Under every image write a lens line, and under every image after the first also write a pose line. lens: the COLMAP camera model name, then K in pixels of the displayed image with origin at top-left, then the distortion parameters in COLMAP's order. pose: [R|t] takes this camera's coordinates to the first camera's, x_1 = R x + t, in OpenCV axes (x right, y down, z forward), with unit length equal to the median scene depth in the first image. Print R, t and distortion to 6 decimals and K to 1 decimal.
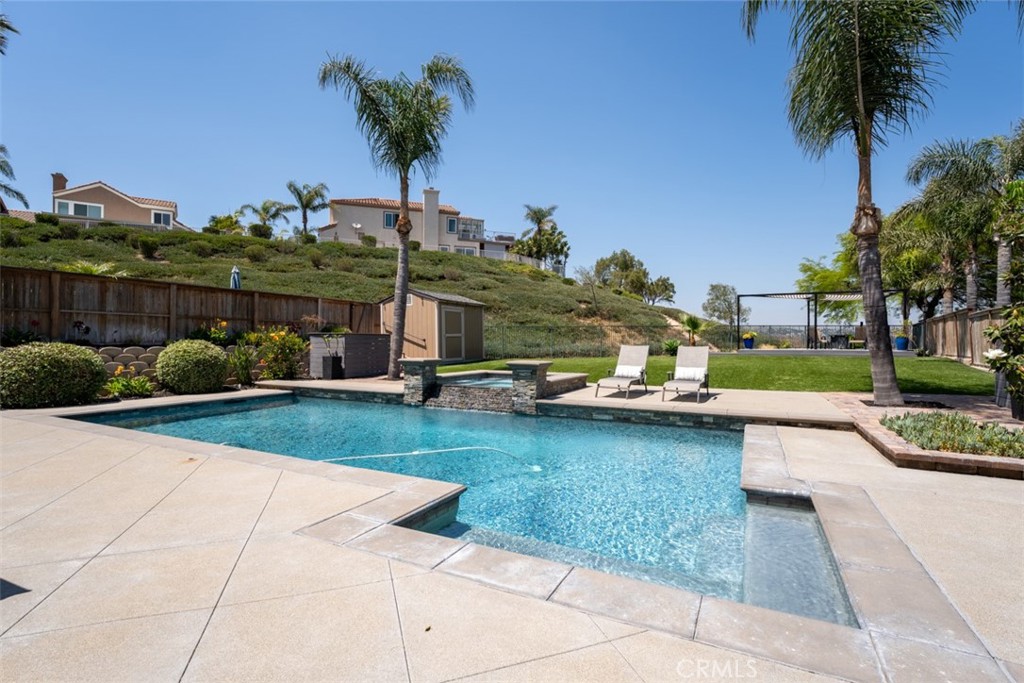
lens RADIAL K [[476.1, 0, 509.7], [0, 476.1, 343.7], [0, 0, 1]] dist [-0.002656, -0.000170]
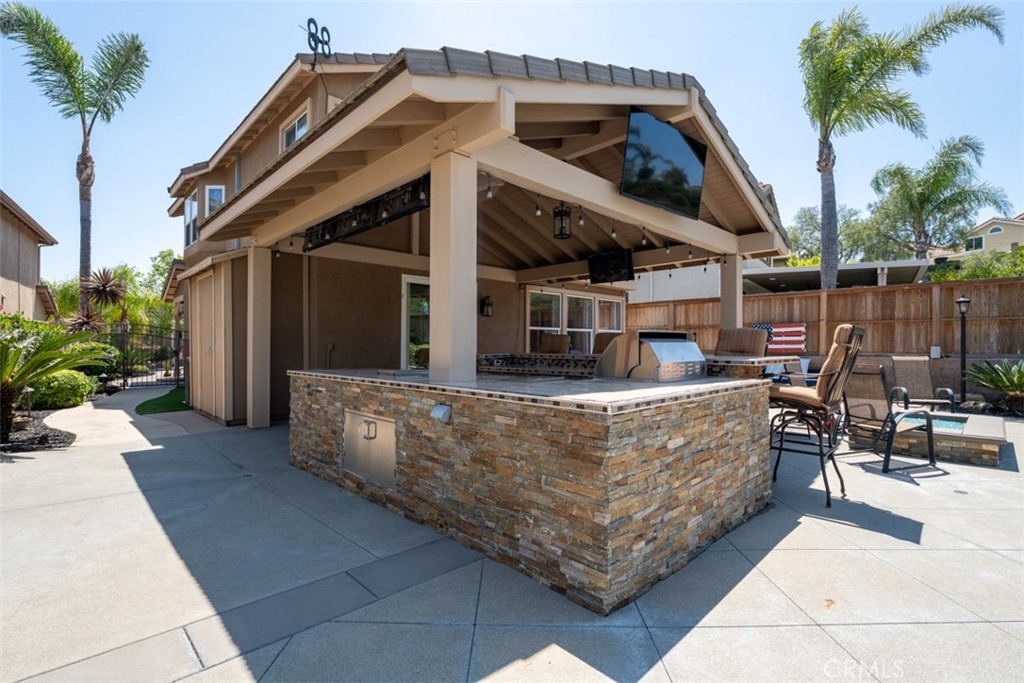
lens RADIAL K [[473.2, 0, 510.9], [0, 473.2, 342.7], [0, 0, 1]] dist [-0.012935, 0.000182]
pose [[-0.327978, -0.010802, -0.944623, 0.040946], [-0.008429, 0.999928, -0.008508, -0.001400], [0.944648, 0.005171, -0.328046, 0.022753]]
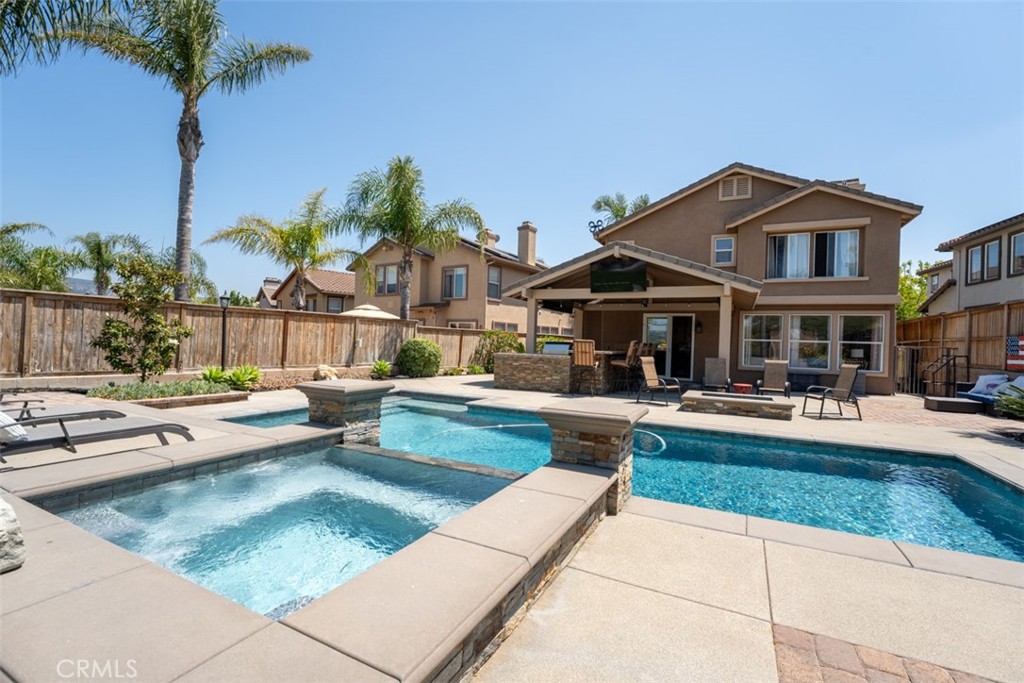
lens RADIAL K [[454.4, 0, 512.0], [0, 454.4, 341.5], [0, 0, 1]] dist [-0.015802, 0.000130]
pose [[-0.999239, -0.038540, -0.005985, -0.036848], [-0.038546, 0.999256, 0.000912, -0.004413], [0.005946, 0.001142, -0.999982, 0.398951]]
